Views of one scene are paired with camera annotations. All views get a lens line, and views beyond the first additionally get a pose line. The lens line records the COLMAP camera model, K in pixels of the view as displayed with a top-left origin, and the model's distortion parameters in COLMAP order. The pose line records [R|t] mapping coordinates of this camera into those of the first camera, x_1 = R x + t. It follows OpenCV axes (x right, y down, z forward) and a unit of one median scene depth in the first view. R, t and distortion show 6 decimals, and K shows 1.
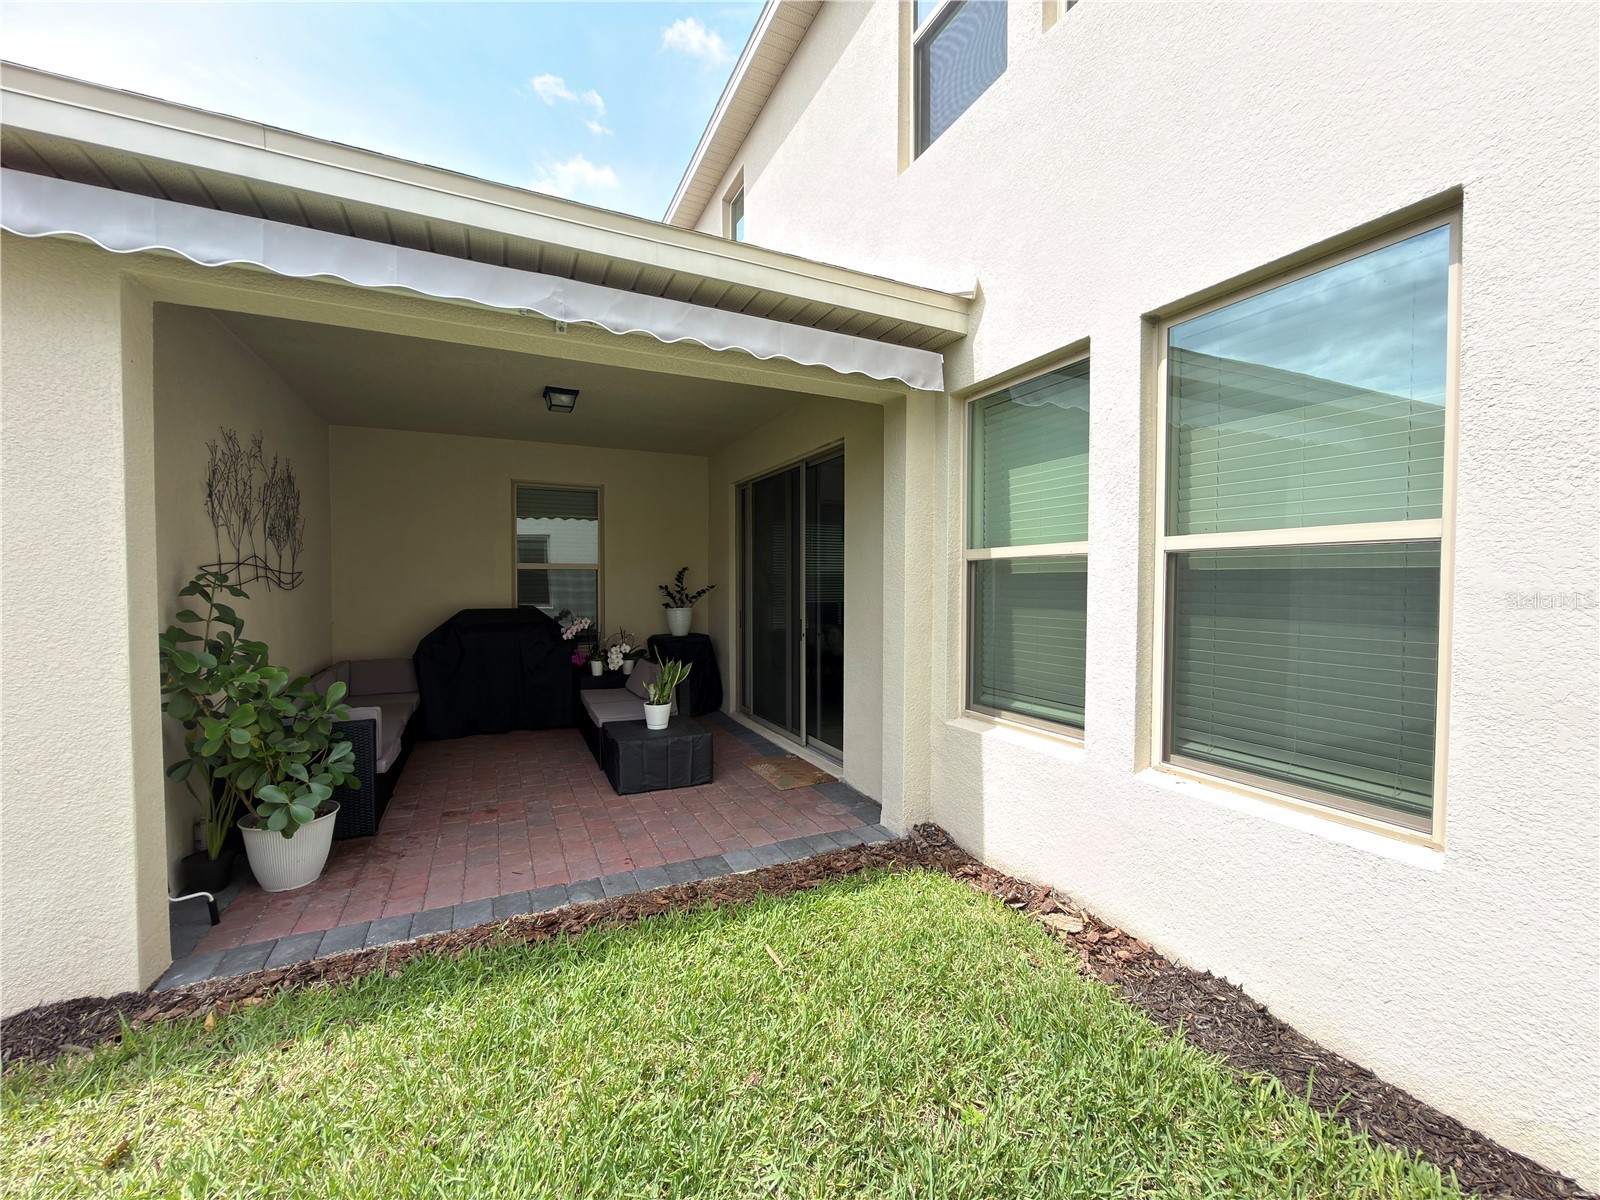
lens RADIAL K [[643.3, 0, 813.0], [0, 643.3, 605.2], [0, 0, 1]] dist [-0.002325, -0.000030]
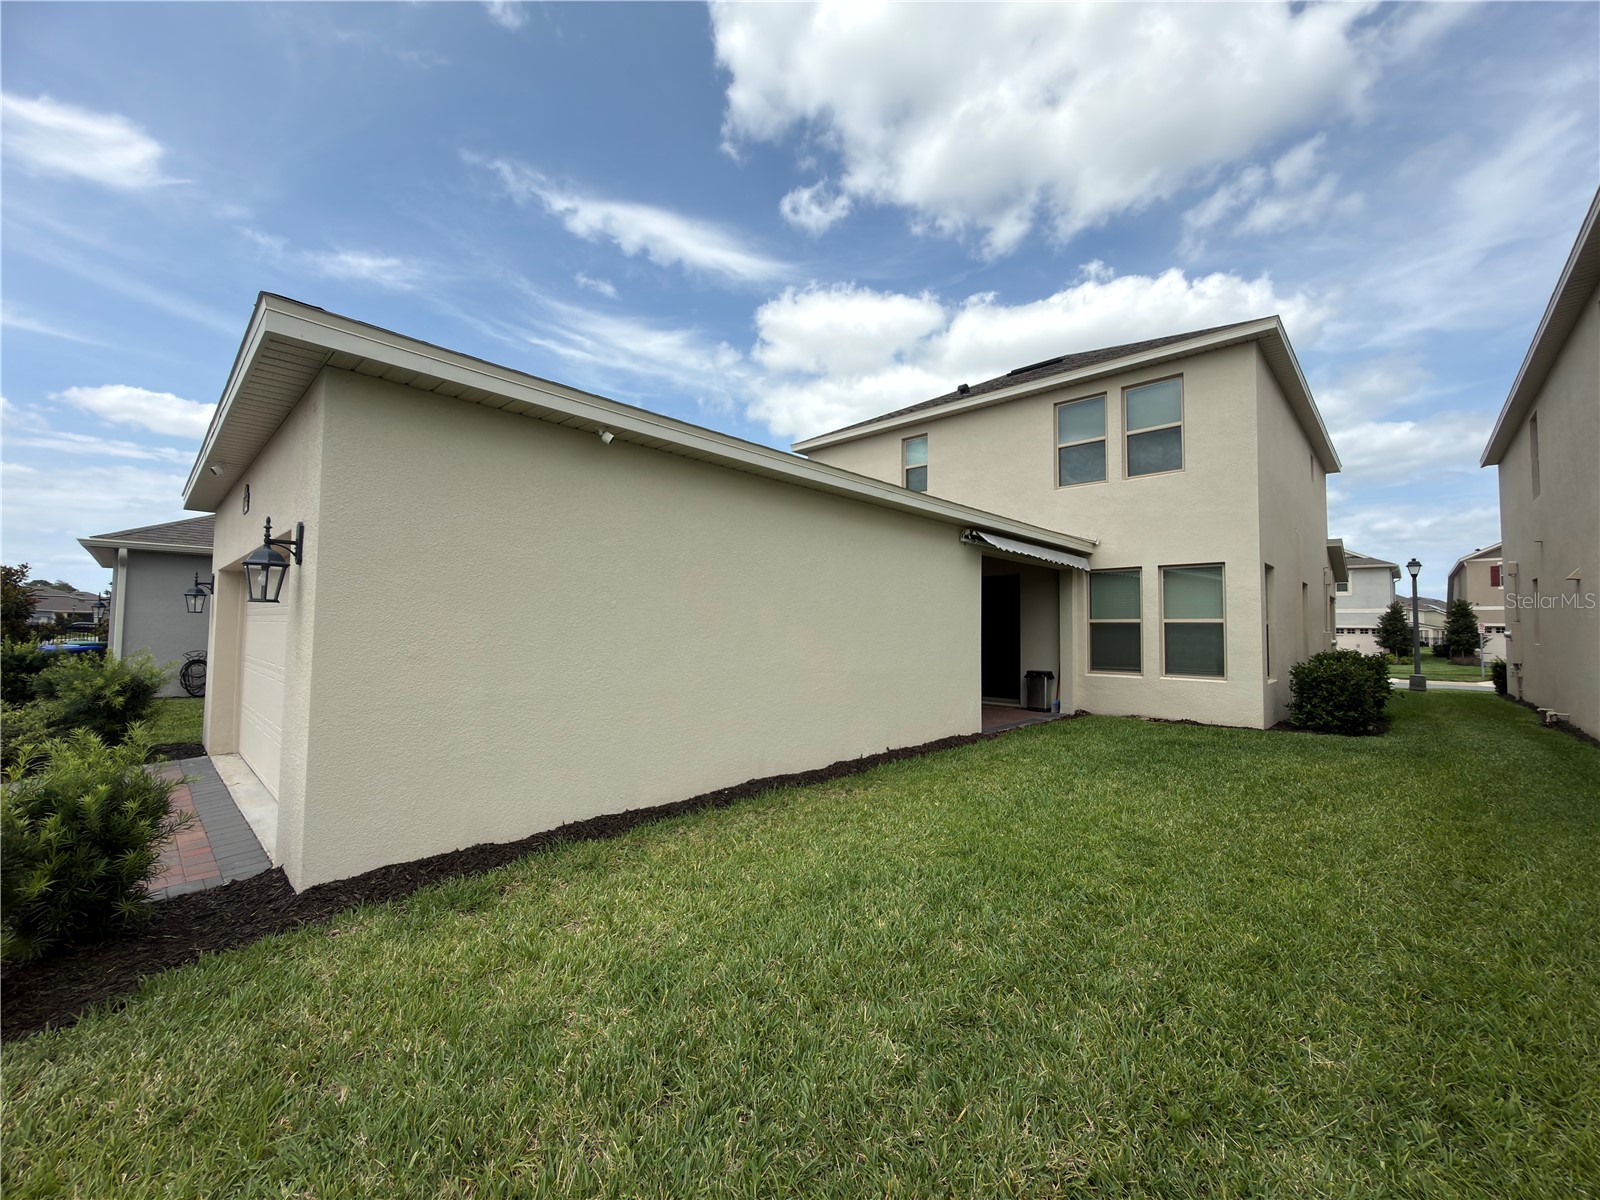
lens RADIAL K [[643.3, 0, 800.1], [0, 643.3, 602.1], [0, 0, 1]] dist [-0.002325, -0.000030]
pose [[0.942573, 0.029599, 0.332686, -2.335481], [-0.002230, 0.996601, -0.082348, 0.097271], [-0.333992, 0.076877, 0.939435, -1.608792]]
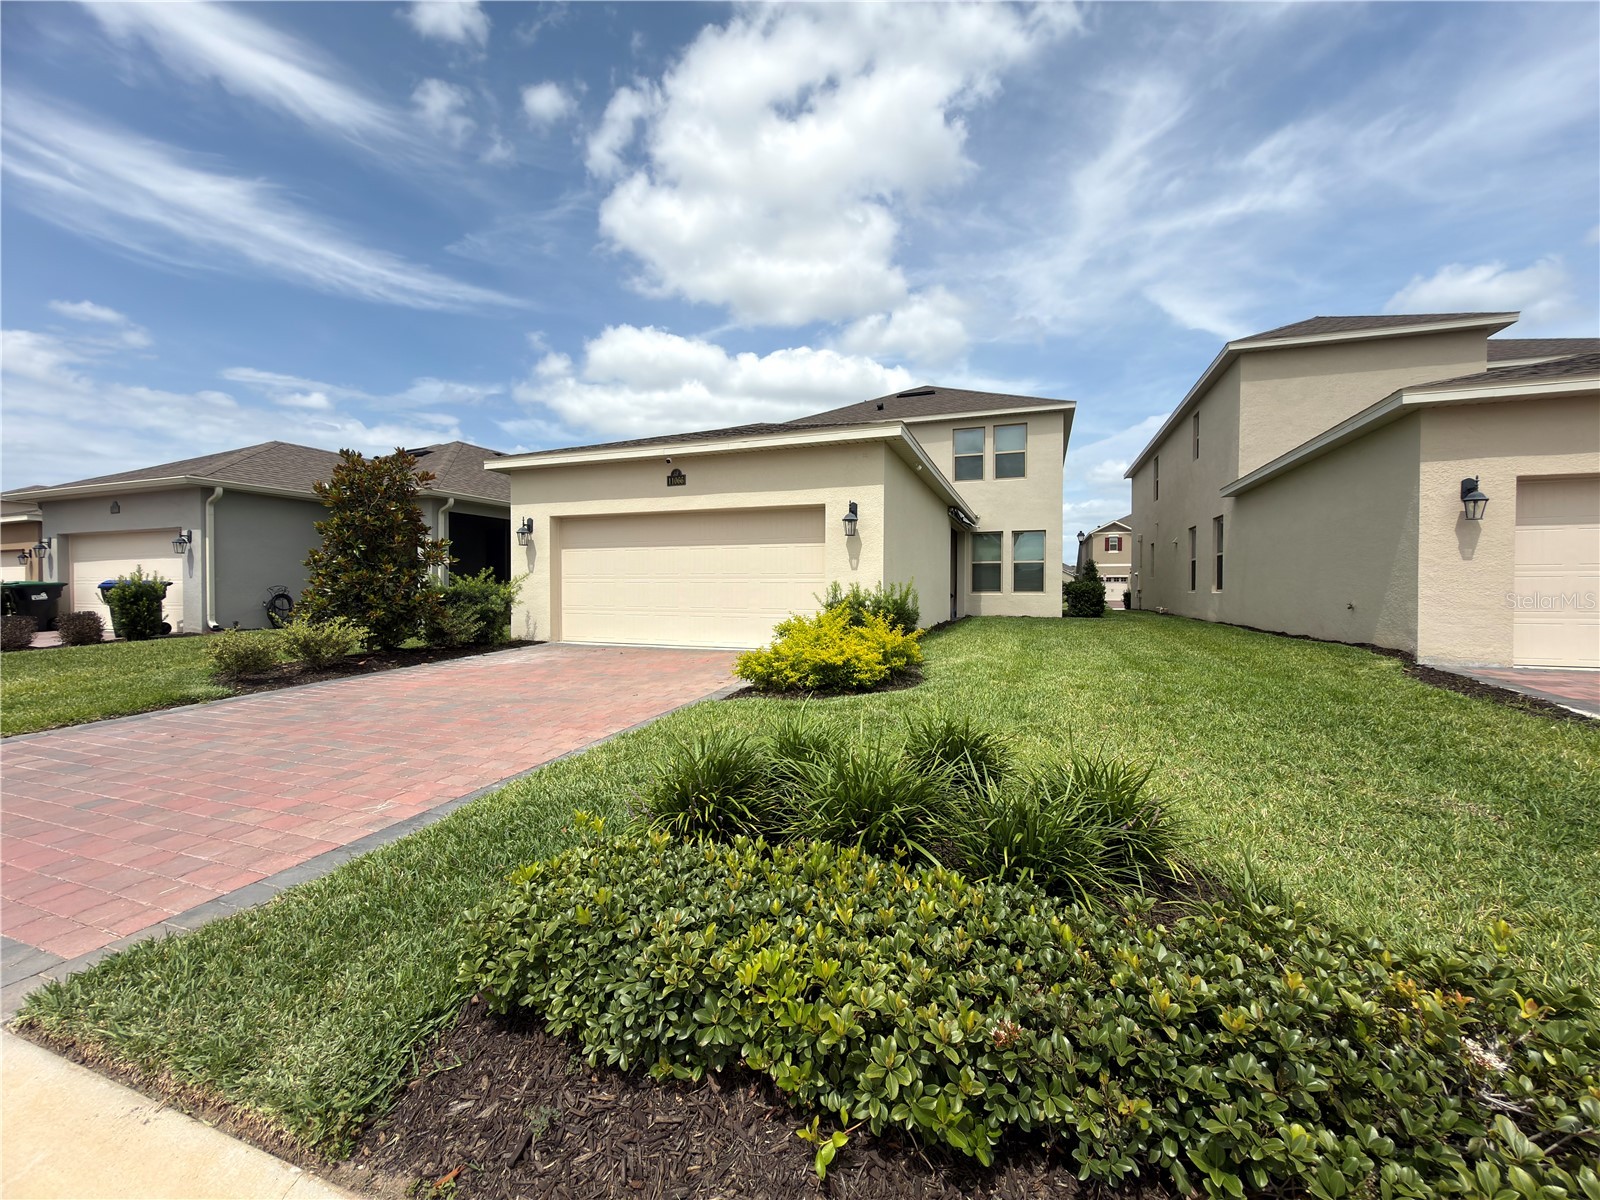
lens RADIAL K [[643.3, 0, 795.2], [0, 643.3, 596.6], [0, 0, 1]] dist [-0.002325, -0.000030]
pose [[0.735321, 0.000811, 0.677718, -4.864415], [0.022110, 0.999438, -0.025185, 0.331576], [-0.677358, 0.033504, 0.734890, -2.082915]]
